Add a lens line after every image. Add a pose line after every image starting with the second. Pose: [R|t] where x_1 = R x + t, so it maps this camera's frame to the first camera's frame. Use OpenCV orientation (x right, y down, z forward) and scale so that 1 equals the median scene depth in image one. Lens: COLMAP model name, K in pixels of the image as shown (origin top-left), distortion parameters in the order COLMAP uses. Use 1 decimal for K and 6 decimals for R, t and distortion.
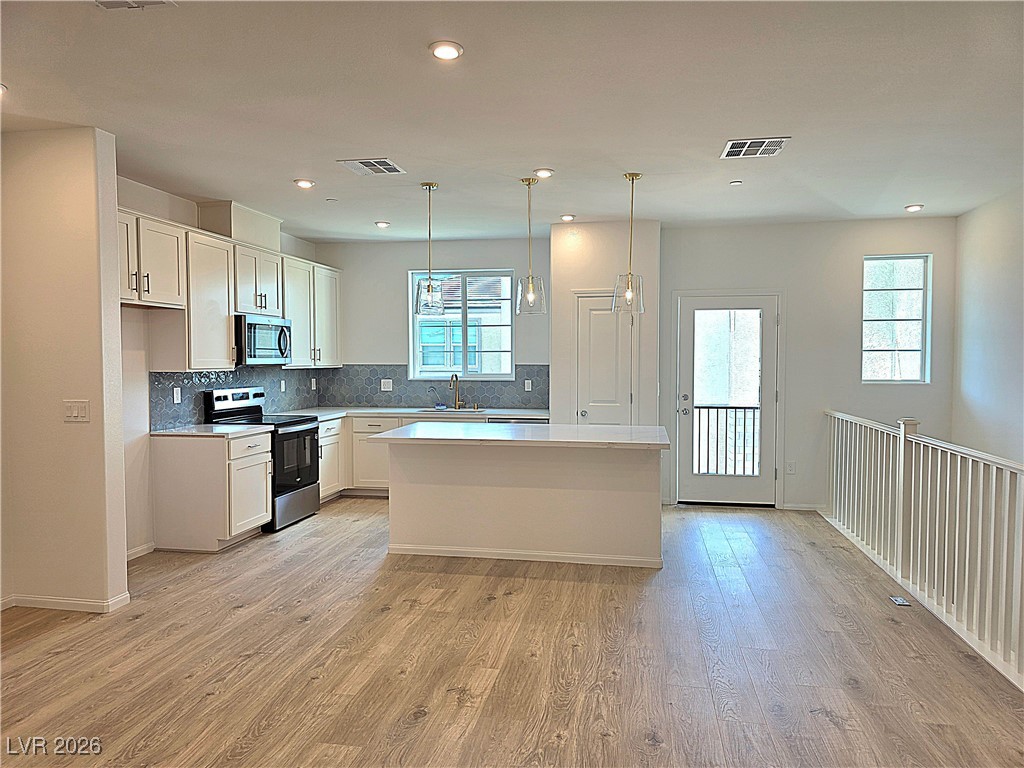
lens RADIAL K [[684.4, 0, 513.1], [0, 684.4, 385.7], [0, 0, 1]] dist [0.050678, -0.042321]
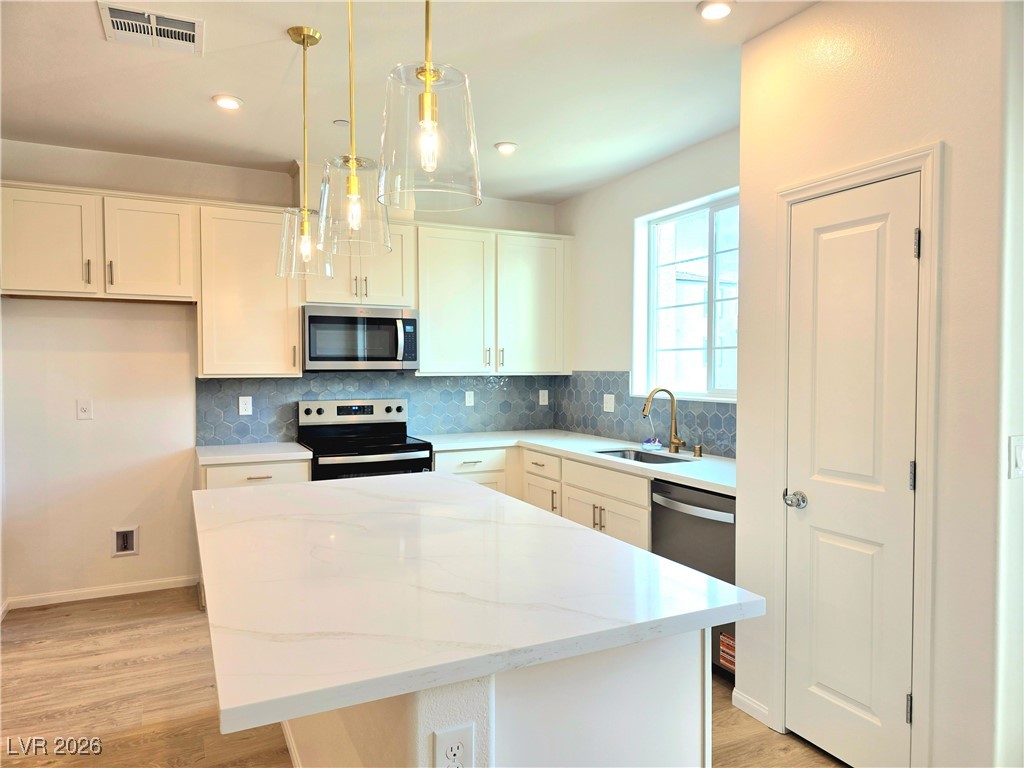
lens RADIAL K [[684.4, 0, 515.7], [0, 684.4, 388.5], [0, 0, 1]] dist [0.050678, -0.042321]
pose [[0.600923, 0.026841, -0.798856, 0.385005], [-0.030728, 0.999473, 0.010467, -0.026170], [0.798716, 0.018257, 0.601431, 0.756987]]
